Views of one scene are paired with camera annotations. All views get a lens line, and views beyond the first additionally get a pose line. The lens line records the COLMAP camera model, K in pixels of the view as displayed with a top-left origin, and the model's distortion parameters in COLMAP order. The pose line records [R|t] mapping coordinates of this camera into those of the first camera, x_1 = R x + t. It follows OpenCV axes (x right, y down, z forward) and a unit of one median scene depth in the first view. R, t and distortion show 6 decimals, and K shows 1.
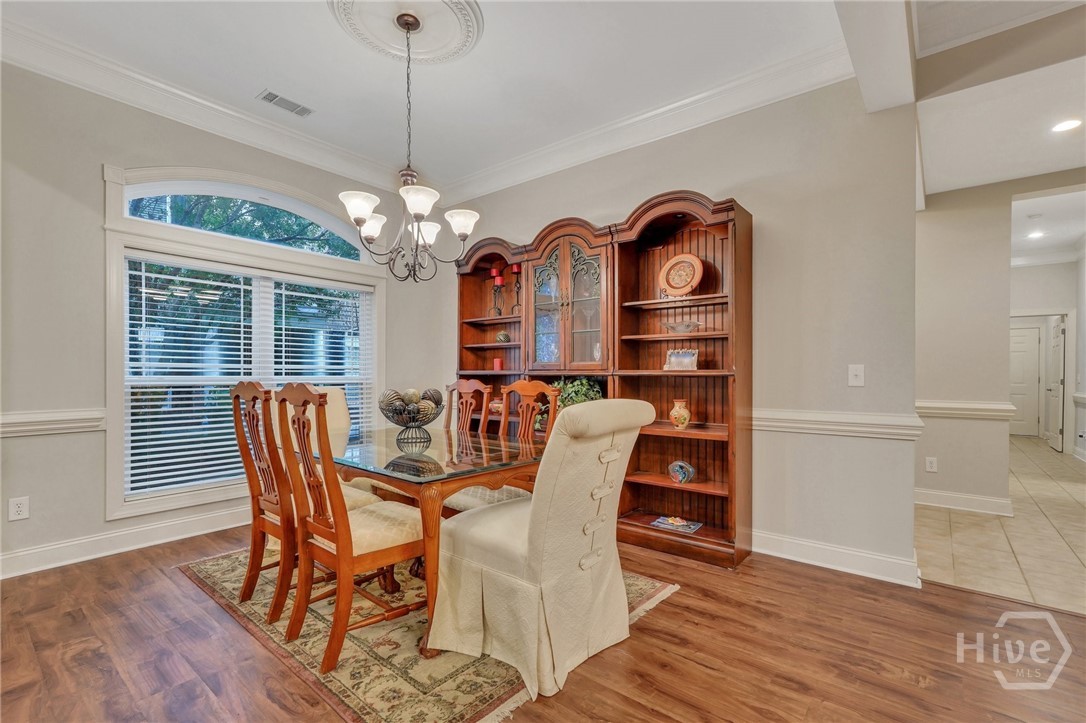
lens RADIAL K [[491.0, 0, 564.3], [0, 491.0, 374.2], [0, 0, 1]] dist [0.003825, 0.000138]
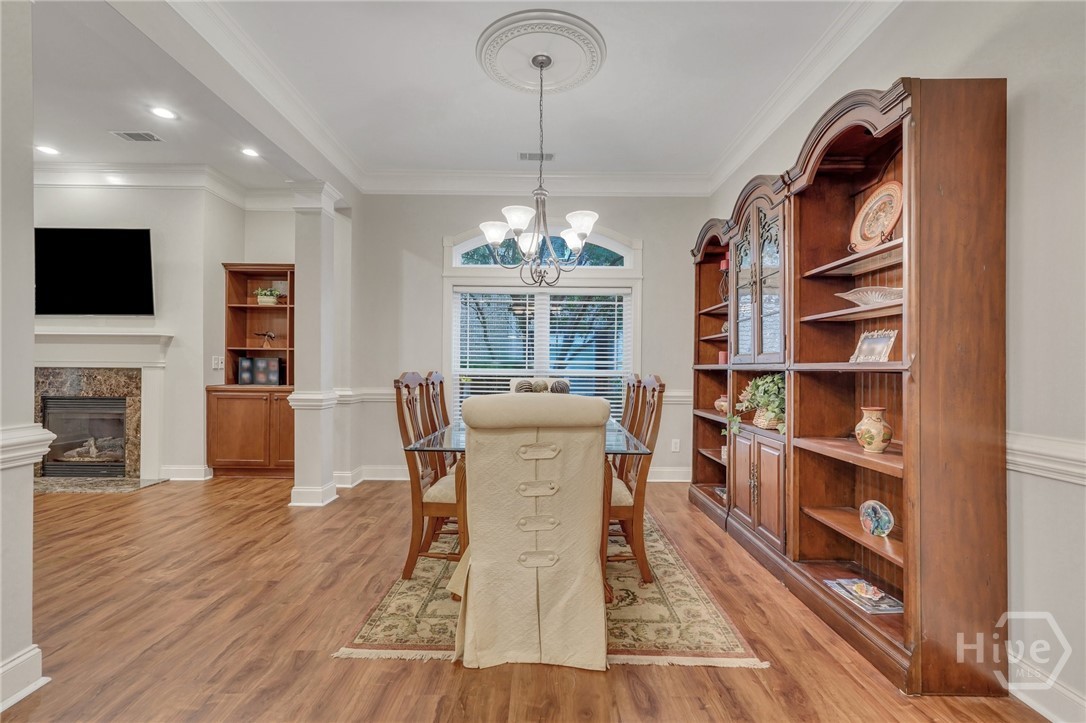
lens RADIAL K [[491.0, 0, 542.1], [0, 491.0, 364.0], [0, 0, 1]] dist [0.003825, 0.000138]
pose [[0.617664, -0.003814, -0.786433, 0.514772], [-0.006288, 0.999932, -0.009788, 0.003348], [0.786417, 0.010991, 0.617598, 0.260795]]
